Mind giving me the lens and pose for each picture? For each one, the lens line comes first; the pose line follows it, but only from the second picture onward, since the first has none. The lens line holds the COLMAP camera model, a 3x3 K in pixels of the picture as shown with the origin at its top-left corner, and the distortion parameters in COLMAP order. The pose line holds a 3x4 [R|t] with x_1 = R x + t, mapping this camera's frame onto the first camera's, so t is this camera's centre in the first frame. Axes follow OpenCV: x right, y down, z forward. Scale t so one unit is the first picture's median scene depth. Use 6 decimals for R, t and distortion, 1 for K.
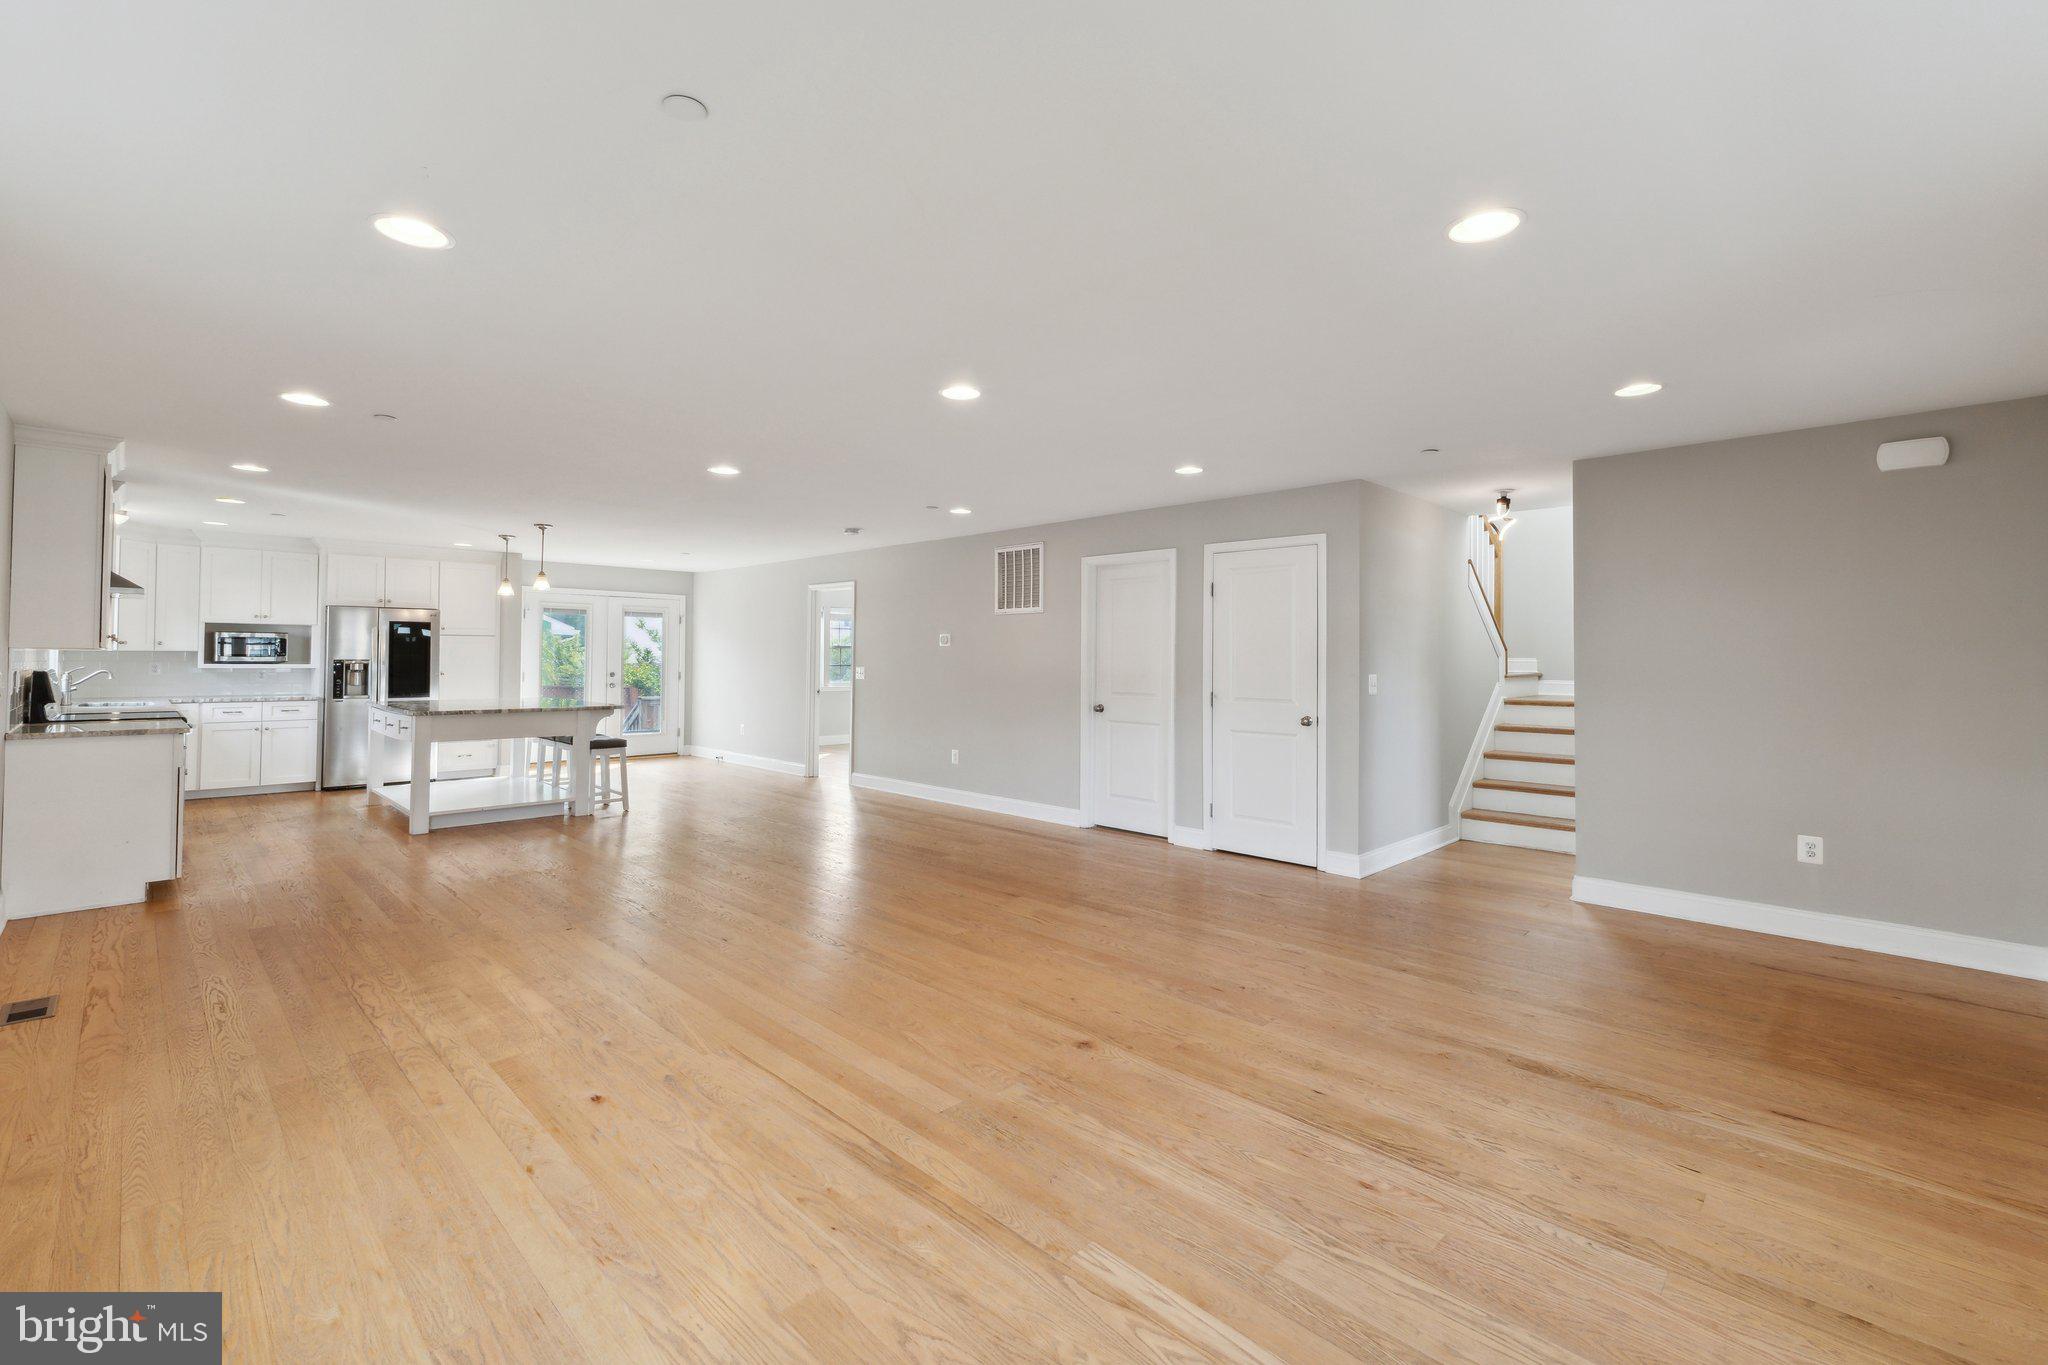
lens RADIAL K [[872.4, 0, 1020.3], [0, 872.4, 651.6], [0, 0, 1]] dist [0.003522, 0.000000]
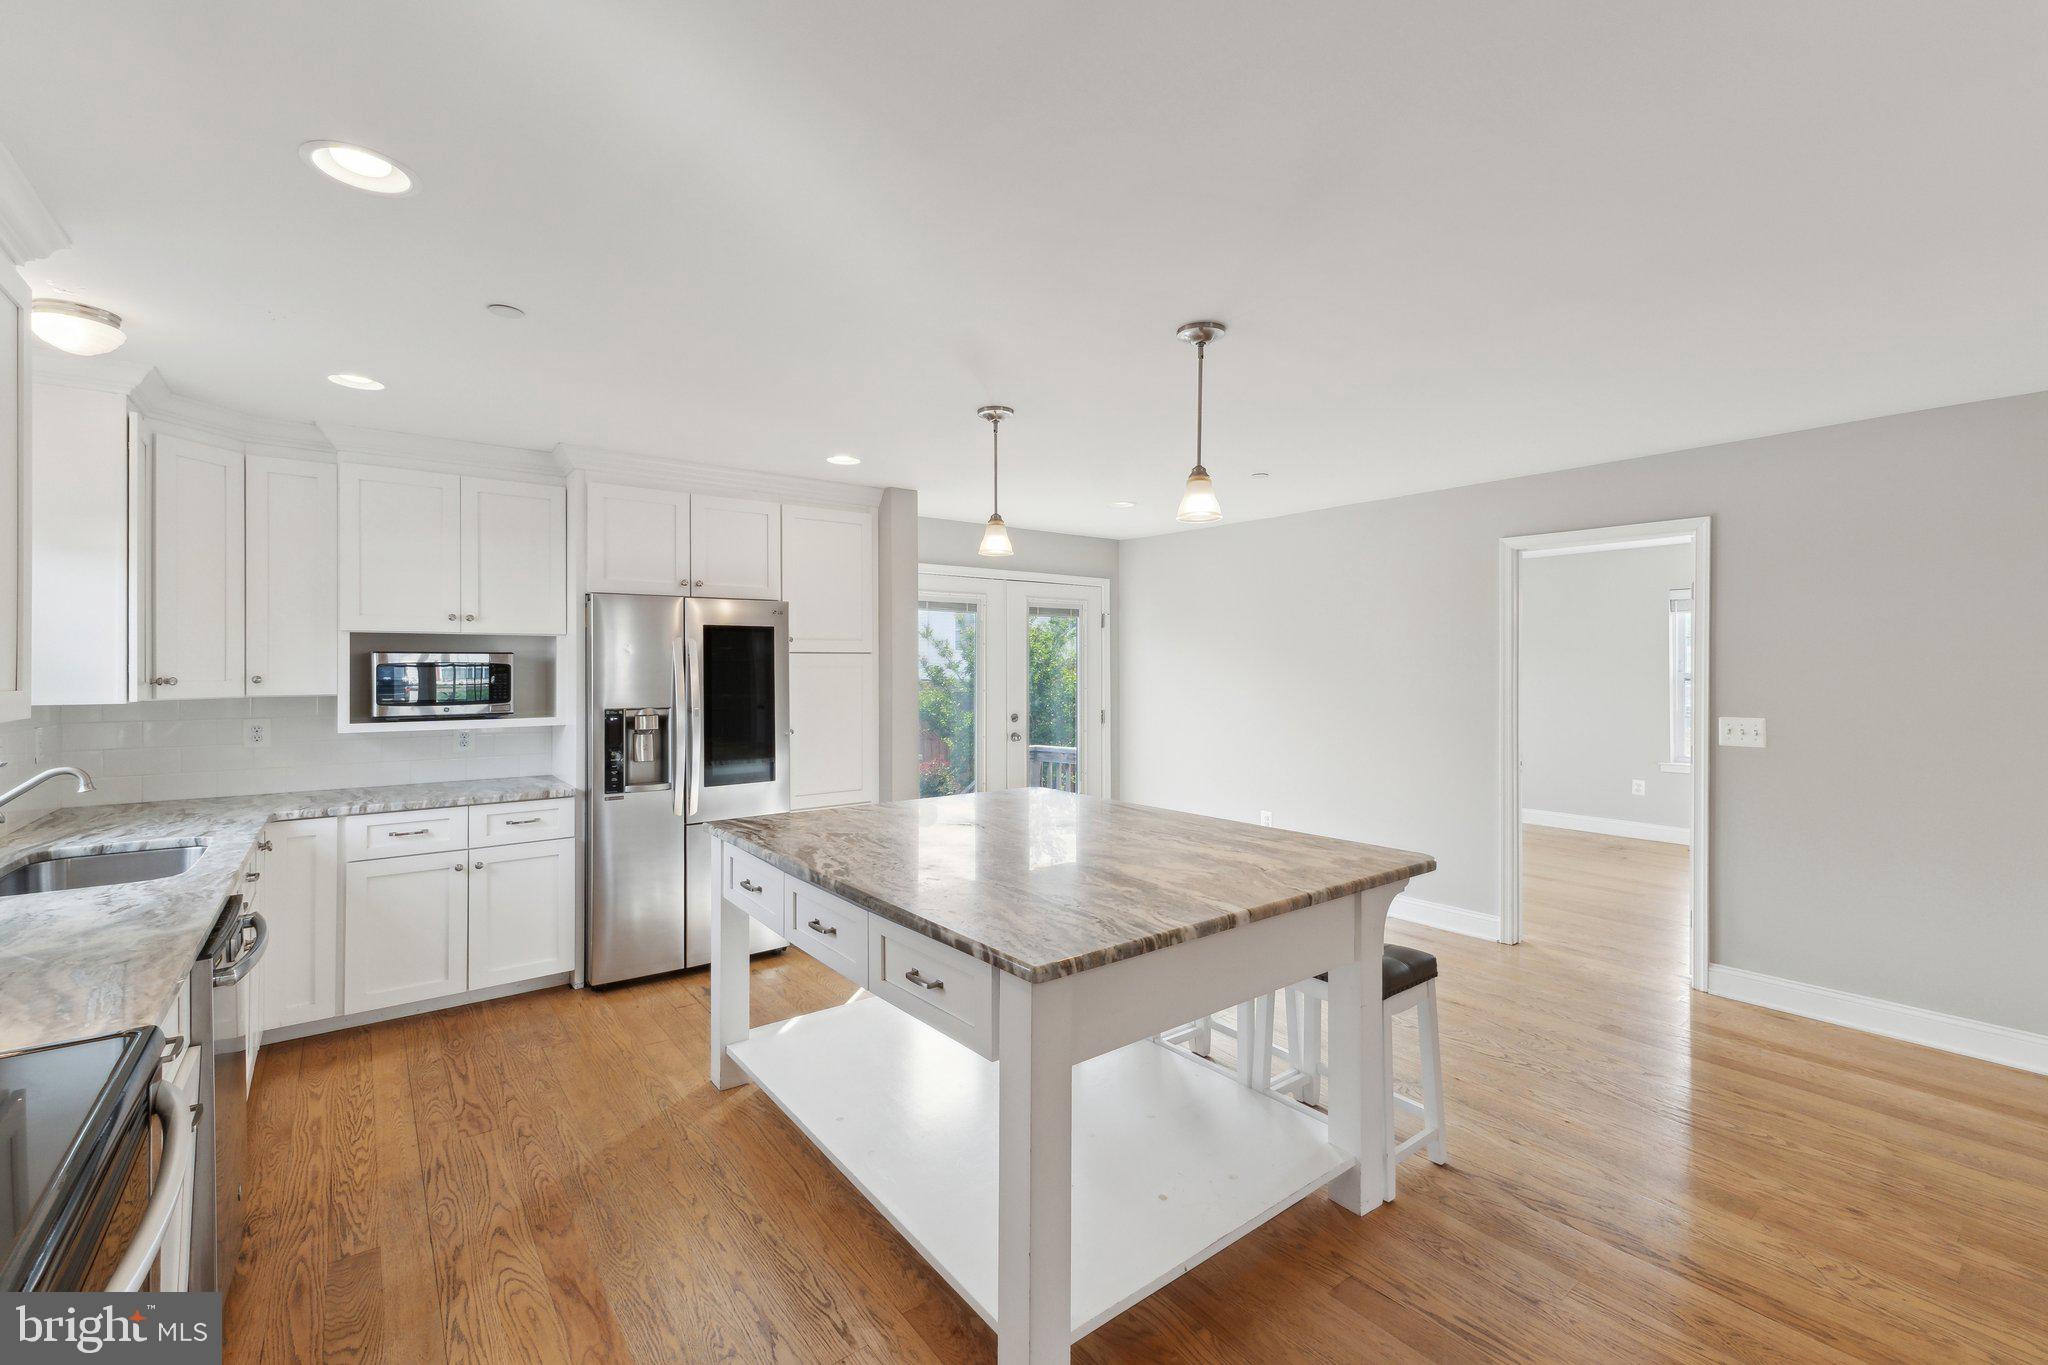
lens RADIAL K [[872.4, 0, 1024.7], [0, 872.4, 674.0], [0, 0, 1]] dist [0.003522, 0.000000]
pose [[0.990643, -0.007548, -0.136271, -0.497402], [0.009585, 0.999852, 0.014300, -0.013910], [0.136143, -0.015472, 0.990568, 0.567504]]
